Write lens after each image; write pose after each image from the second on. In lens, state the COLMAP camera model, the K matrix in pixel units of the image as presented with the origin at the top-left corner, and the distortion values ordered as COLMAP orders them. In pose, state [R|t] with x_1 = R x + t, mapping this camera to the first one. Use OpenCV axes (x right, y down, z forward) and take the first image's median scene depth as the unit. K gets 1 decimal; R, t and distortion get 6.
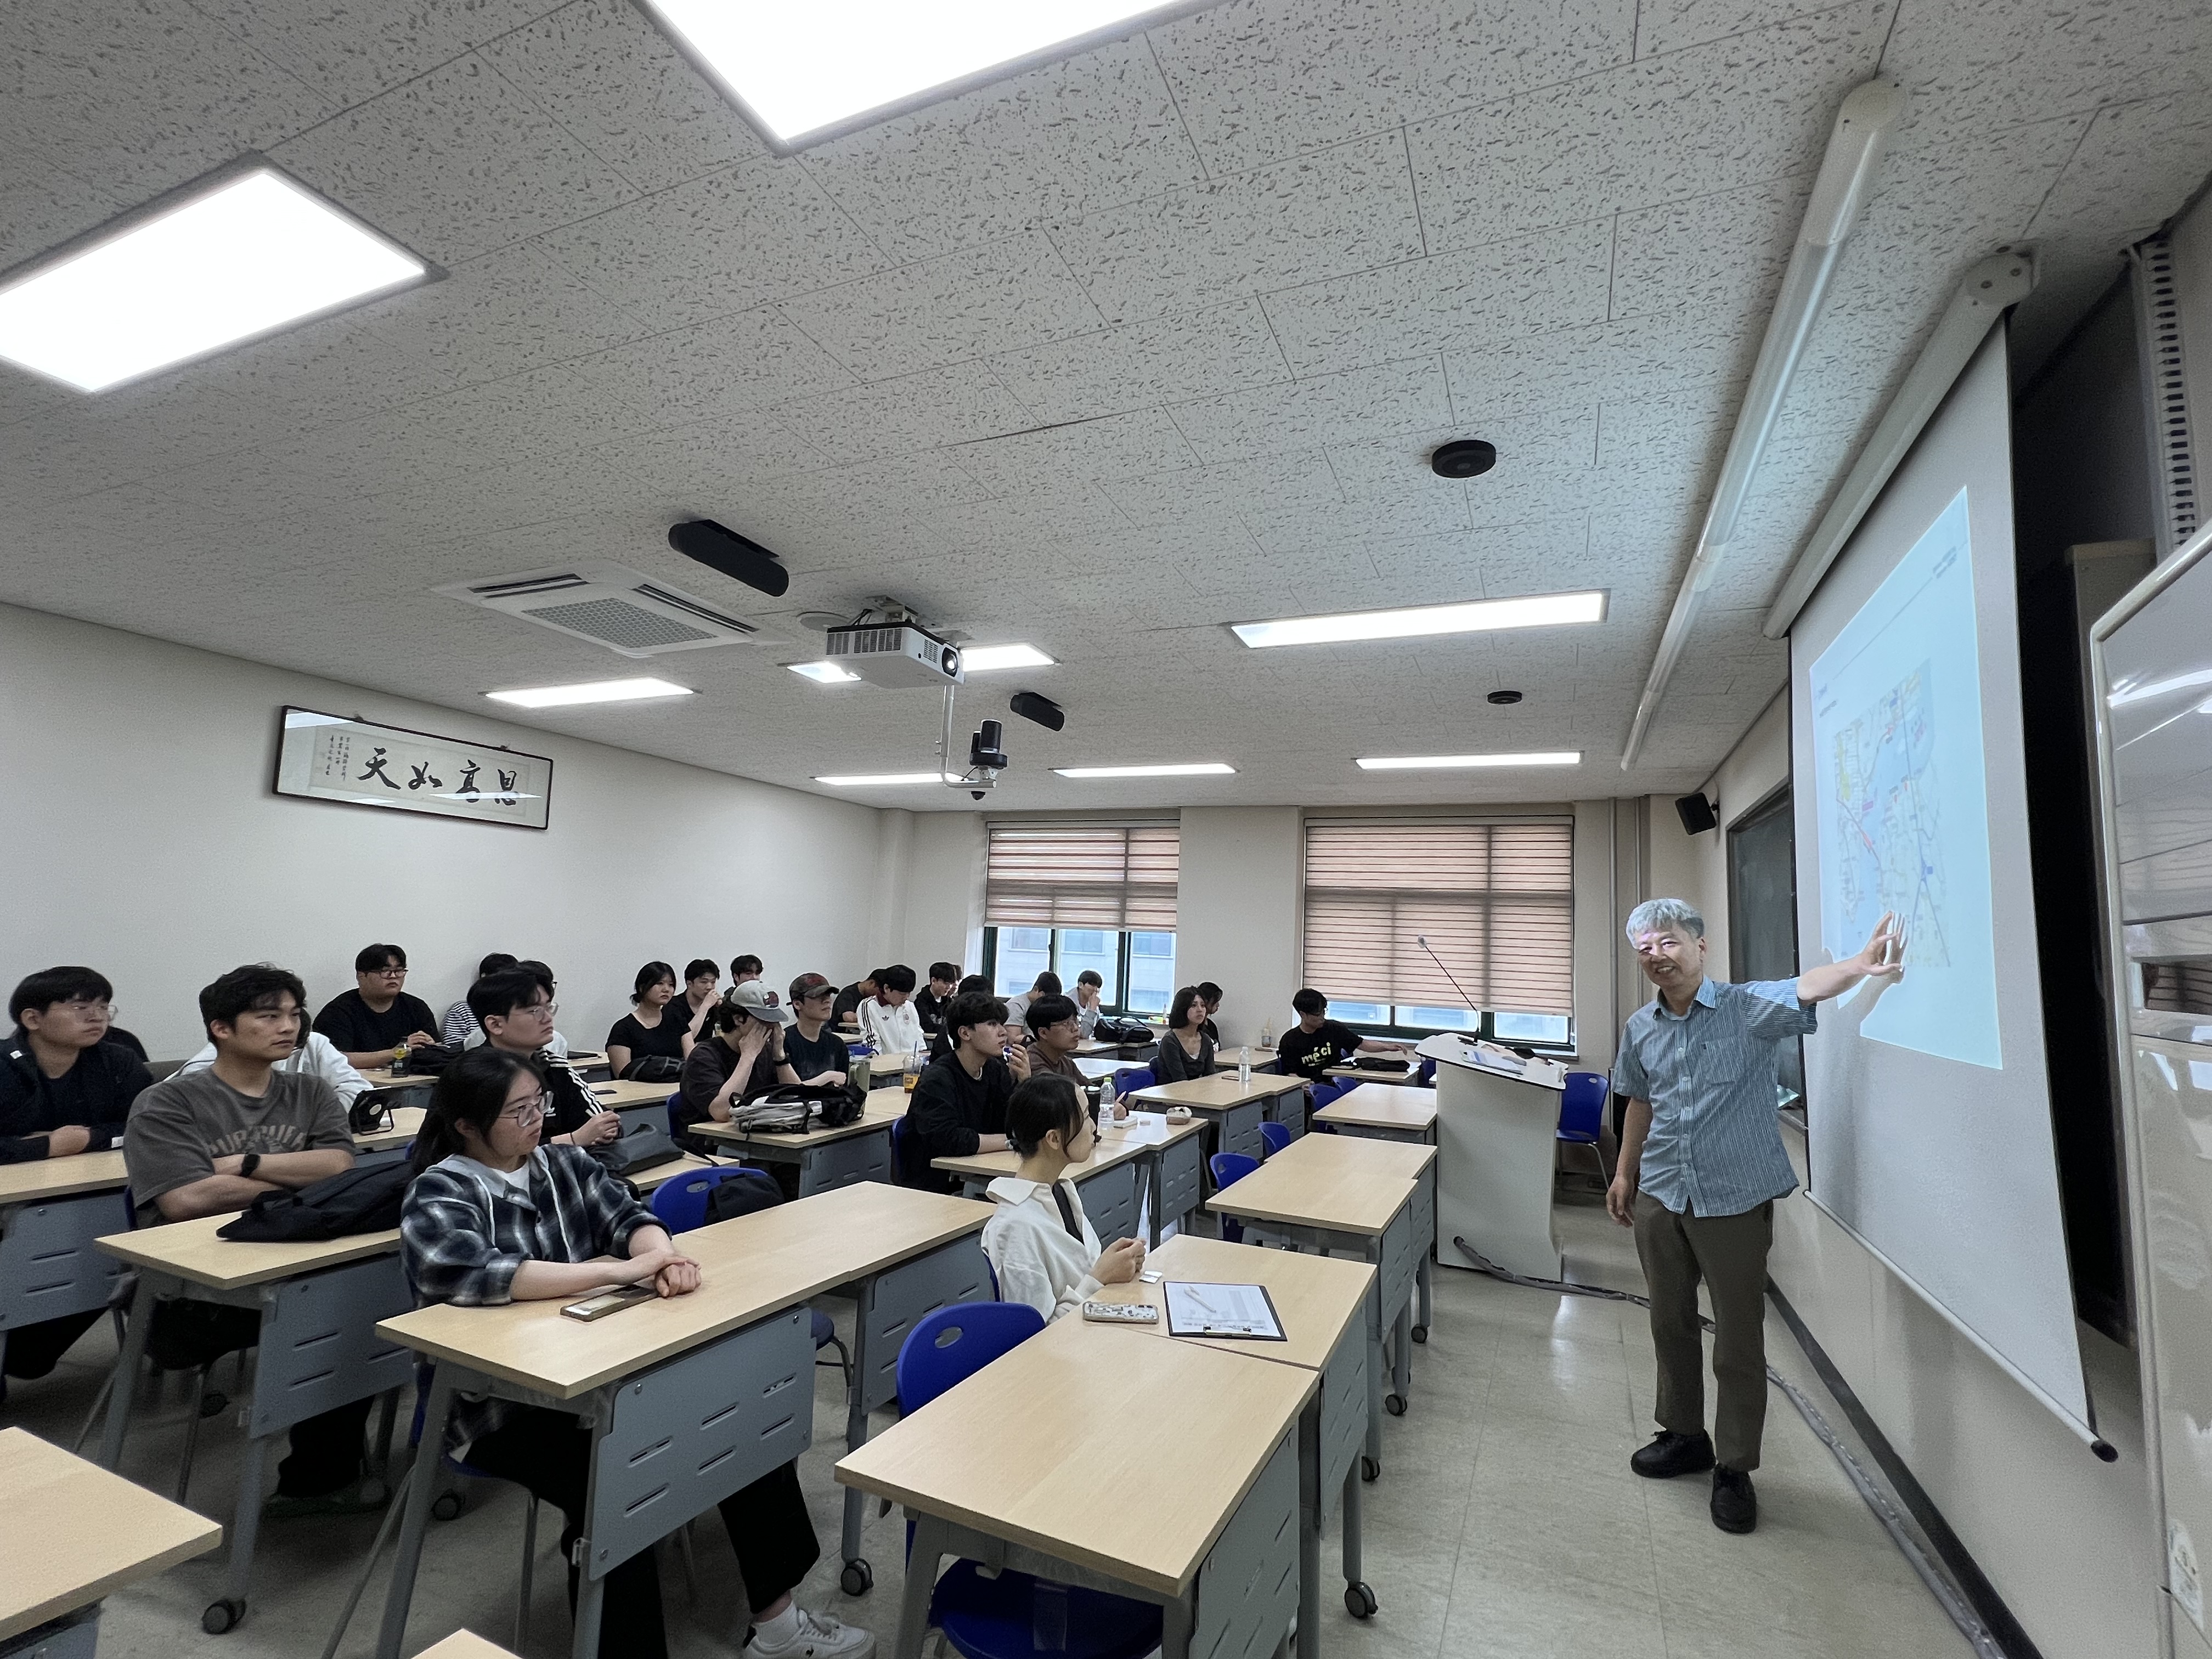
lens RADIAL K [[1019.5, 0, 1108.2], [0, 1019.5, 842.3], [0, 0, 1]] dist [-0.003042, -0.000223]
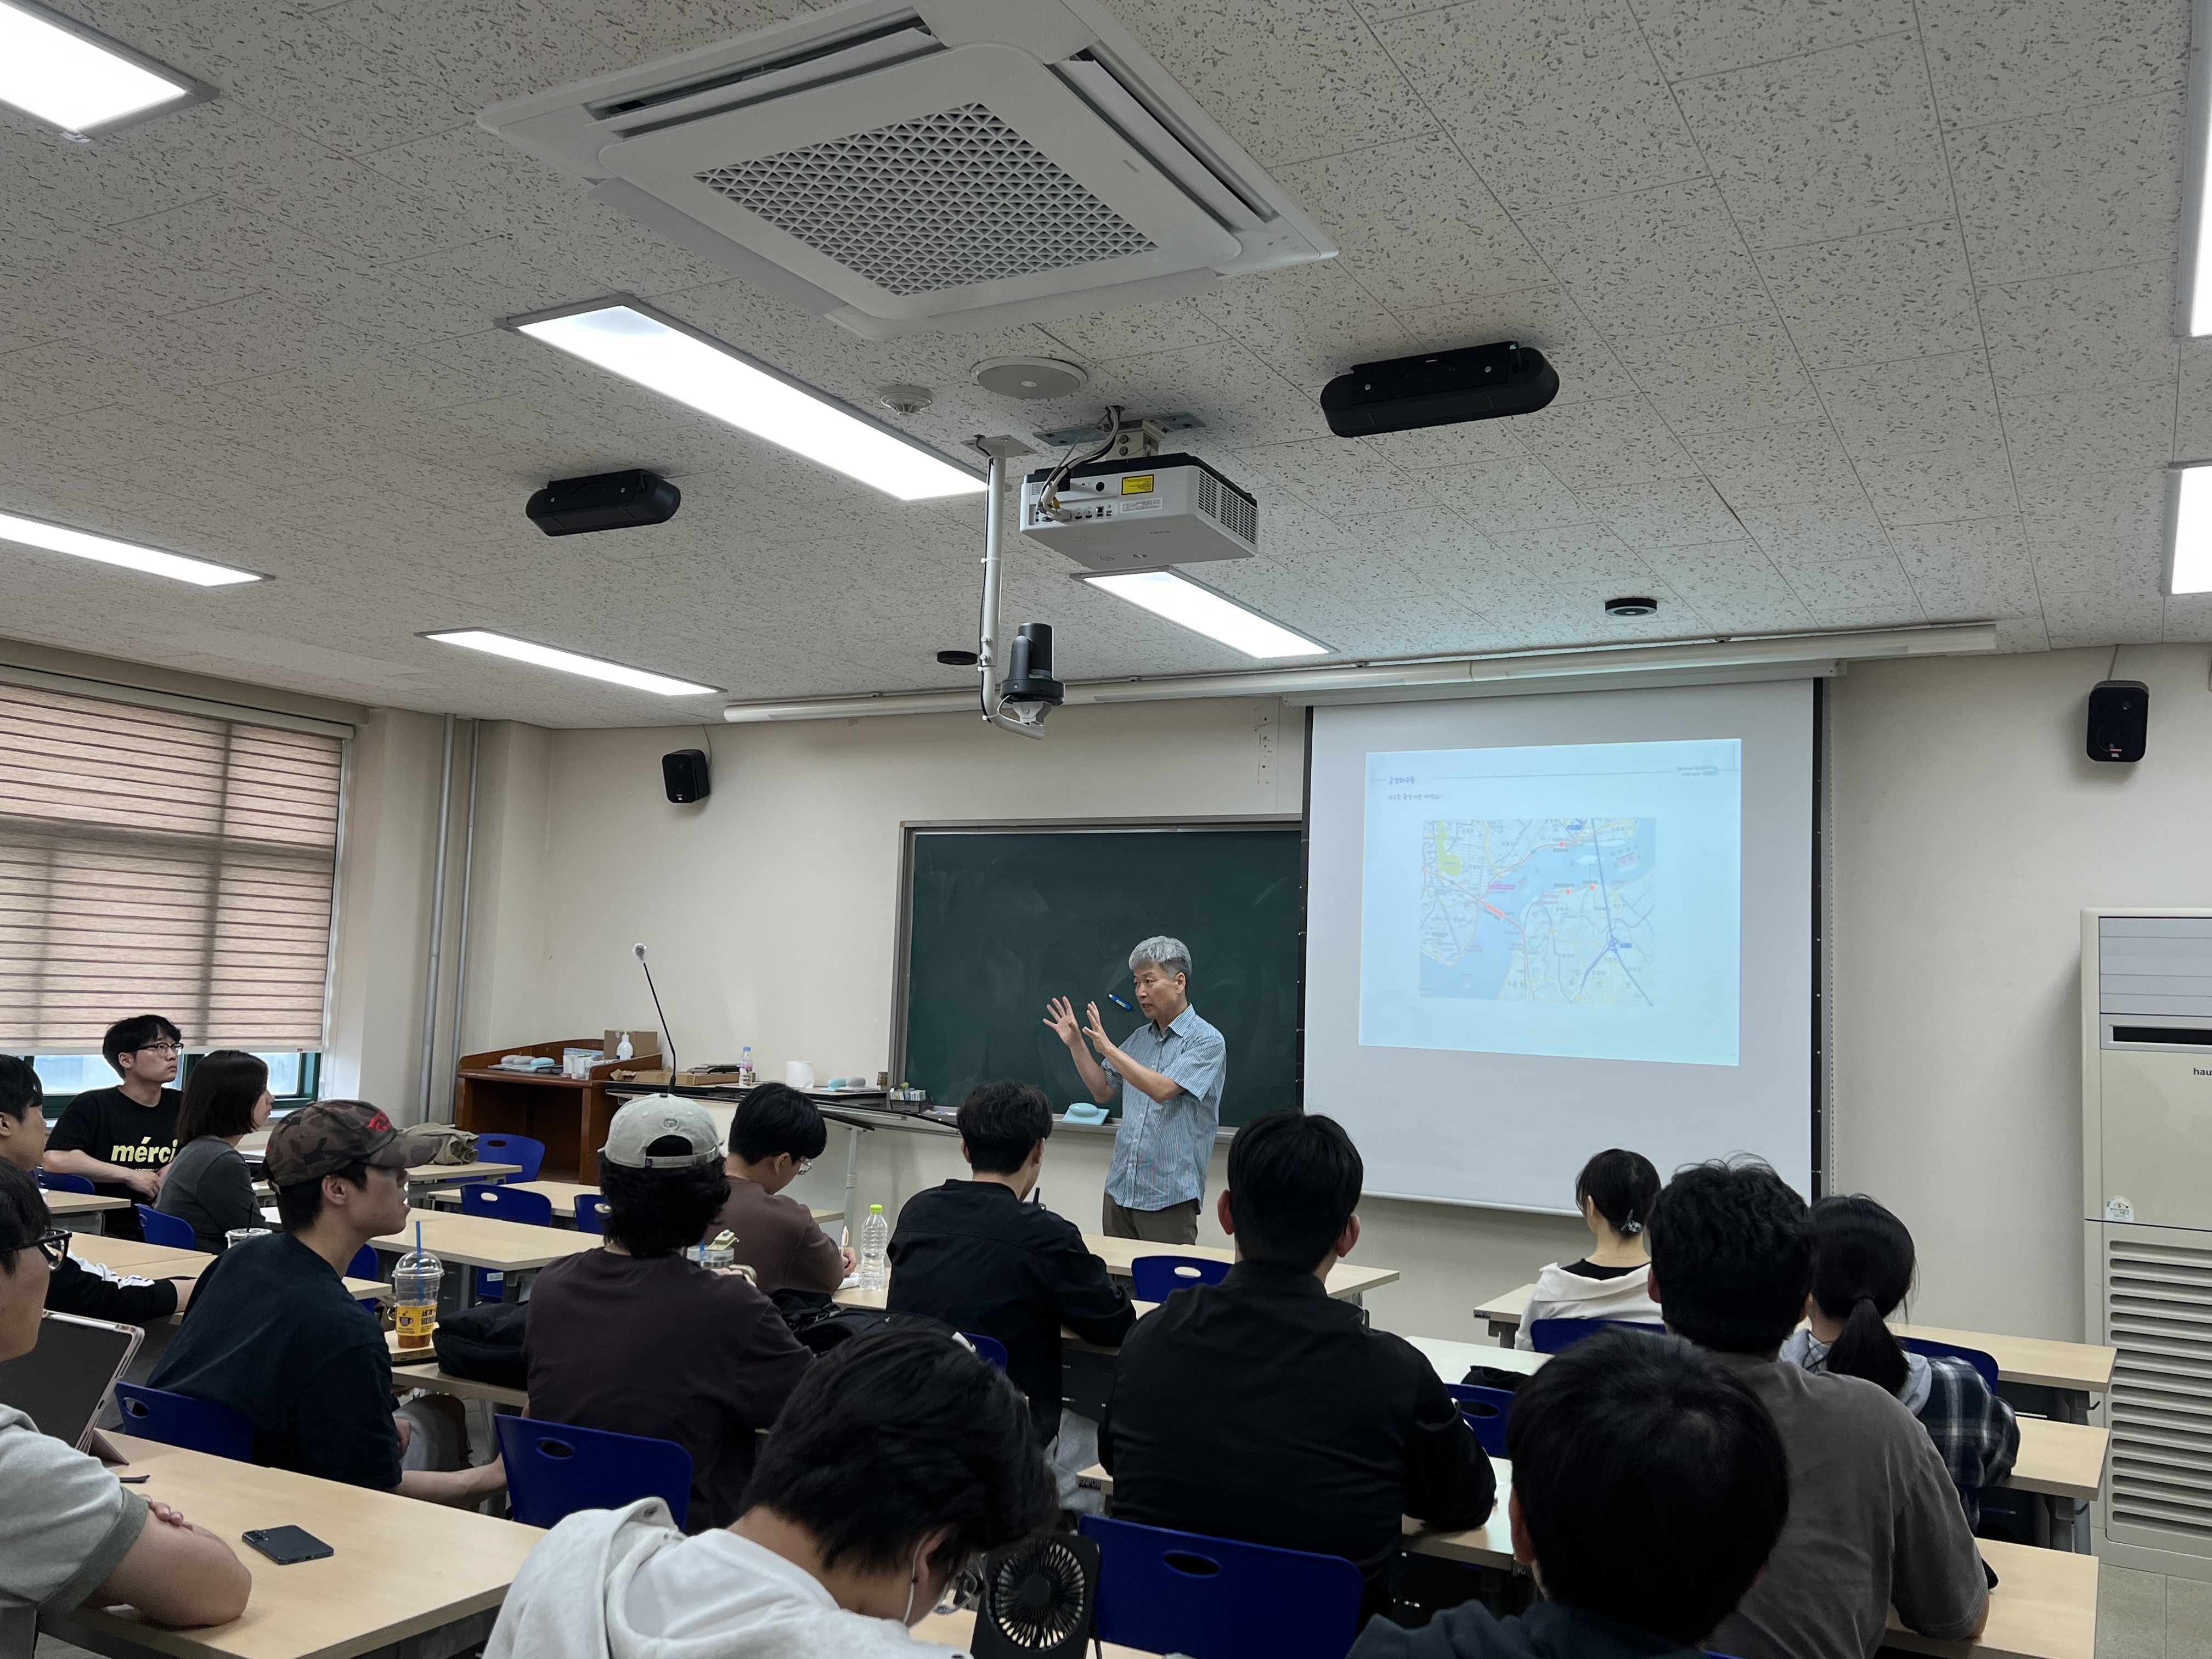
lens RADIAL K [[1815.4, 0, 1105.7], [0, 1815.4, 852.7], [0, 0, 1]] dist [0.047551, -0.031918]
pose [[0.088426, 0.036197, 0.995425, -0.574556], [-0.131857, 0.990970, -0.024322, 0.015889], [-0.987317, -0.129103, 0.092400, 0.423297]]
